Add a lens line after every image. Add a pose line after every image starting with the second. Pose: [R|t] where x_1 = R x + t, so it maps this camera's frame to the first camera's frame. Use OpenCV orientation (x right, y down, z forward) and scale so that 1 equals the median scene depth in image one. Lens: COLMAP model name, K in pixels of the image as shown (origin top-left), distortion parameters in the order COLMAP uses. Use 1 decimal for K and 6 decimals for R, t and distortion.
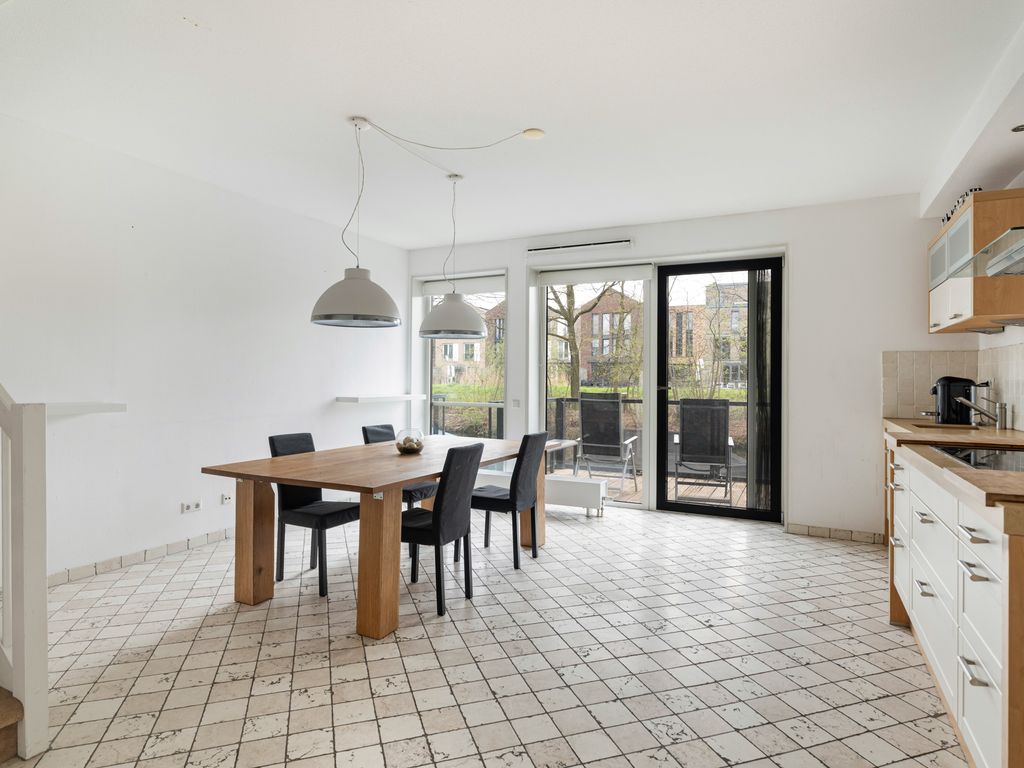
lens RADIAL K [[582.3, 0, 508.2], [0, 582.3, 367.6], [0, 0, 1]] dist [0.006386, 0.000526]
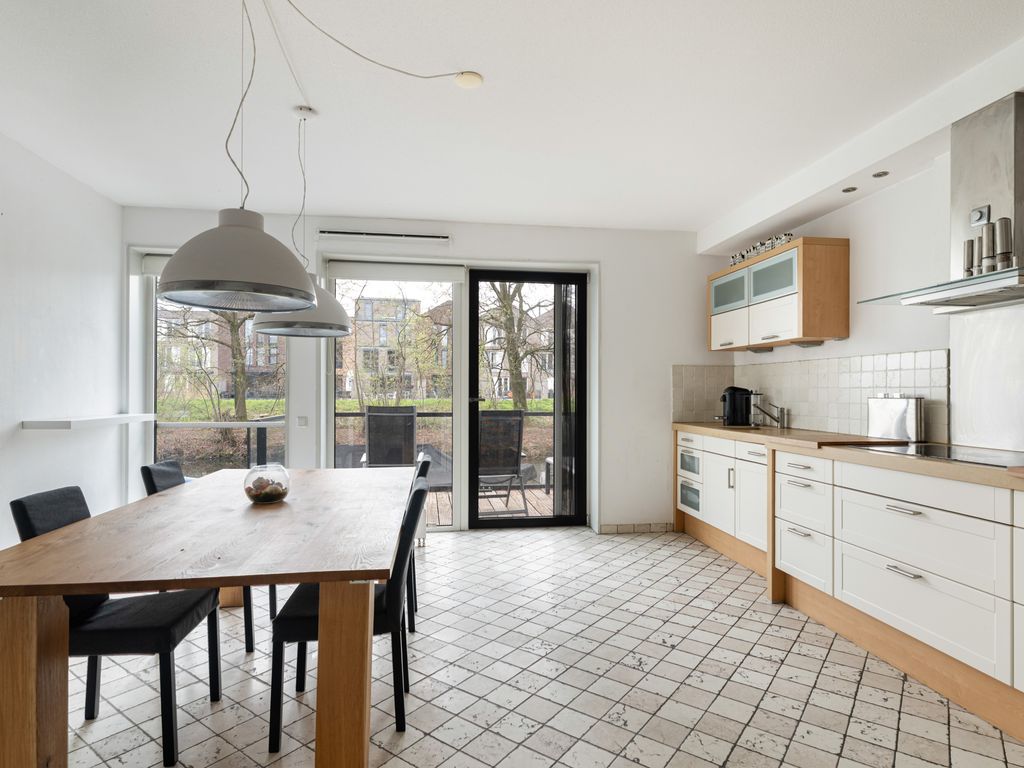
lens RADIAL K [[577.4, 0, 512.0], [0, 577.4, 384.0], [0, 0, 1]] dist [-0.000485, 0.001945]
pose [[0.818594, 0.001764, 0.574370, -0.274404], [-0.007115, 0.999950, 0.007070, 0.003690], [-0.574328, -0.009875, 0.818566, 0.248714]]
